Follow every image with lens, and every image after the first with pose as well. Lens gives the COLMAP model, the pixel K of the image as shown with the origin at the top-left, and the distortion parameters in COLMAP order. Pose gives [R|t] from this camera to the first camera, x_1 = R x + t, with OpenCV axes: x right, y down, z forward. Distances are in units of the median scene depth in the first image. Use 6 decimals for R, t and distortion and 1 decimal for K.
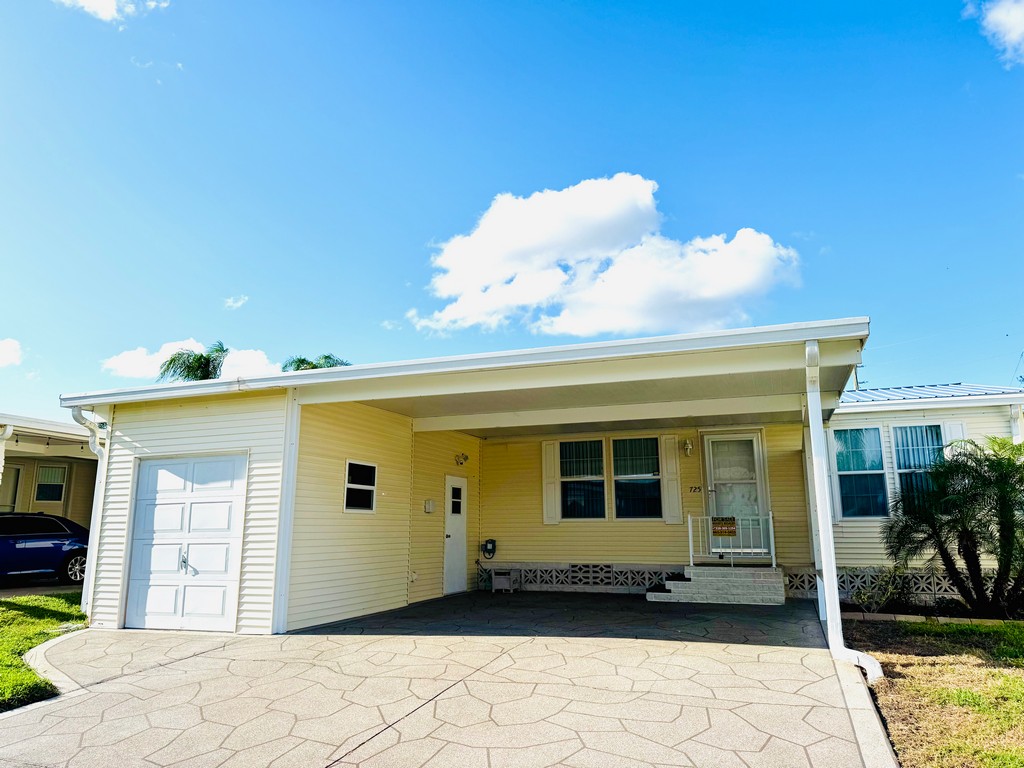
lens RADIAL K [[718.8, 0, 494.2], [0, 718.8, 386.2], [0, 0, 1]] dist [0.112777, -0.189500]
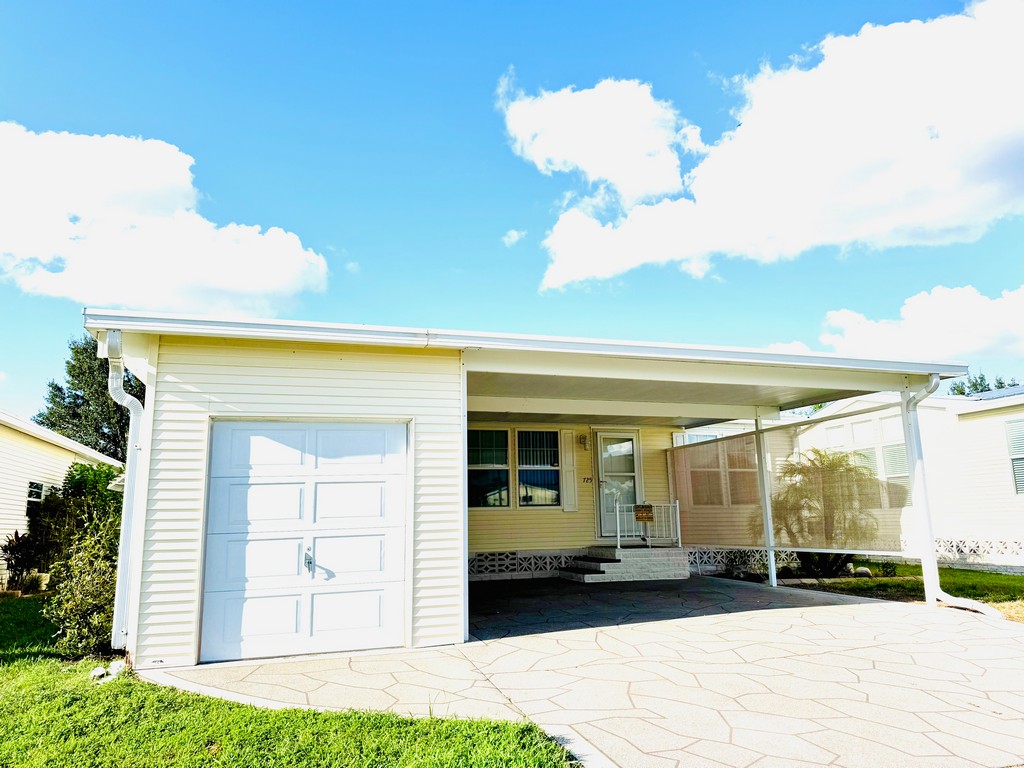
lens RADIAL K [[718.8, 0, 494.2], [0, 718.8, 386.2], [0, 0, 1]] dist [0.112777, -0.189500]
pose [[0.794038, 0.099801, 0.599619, -0.503480], [-0.105065, 0.994117, -0.026330, 0.042822], [-0.598719, -0.042092, 0.799852, 0.207268]]
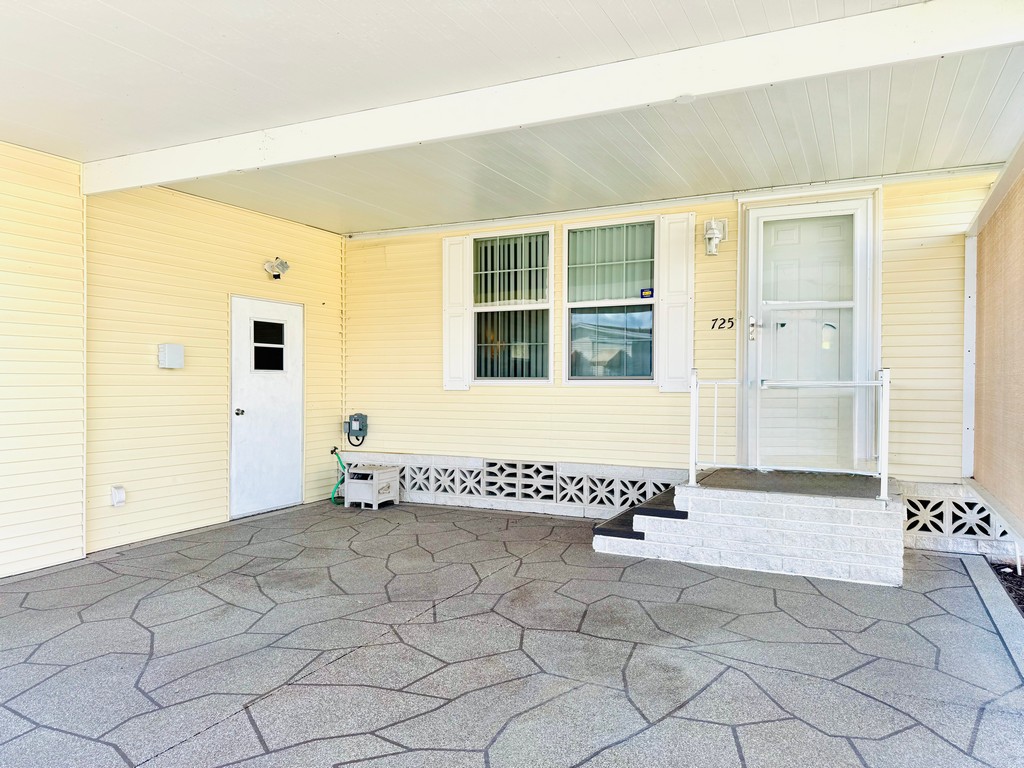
lens RADIAL K [[718.8, 0, 494.2], [0, 718.8, 386.2], [0, 0, 1]] dist [0.112777, -0.189500]
pose [[0.995393, 0.007758, -0.095568, 0.167619], [0.012132, 0.978520, 0.205796, 0.079568], [0.095112, -0.206008, 0.973917, 0.489117]]
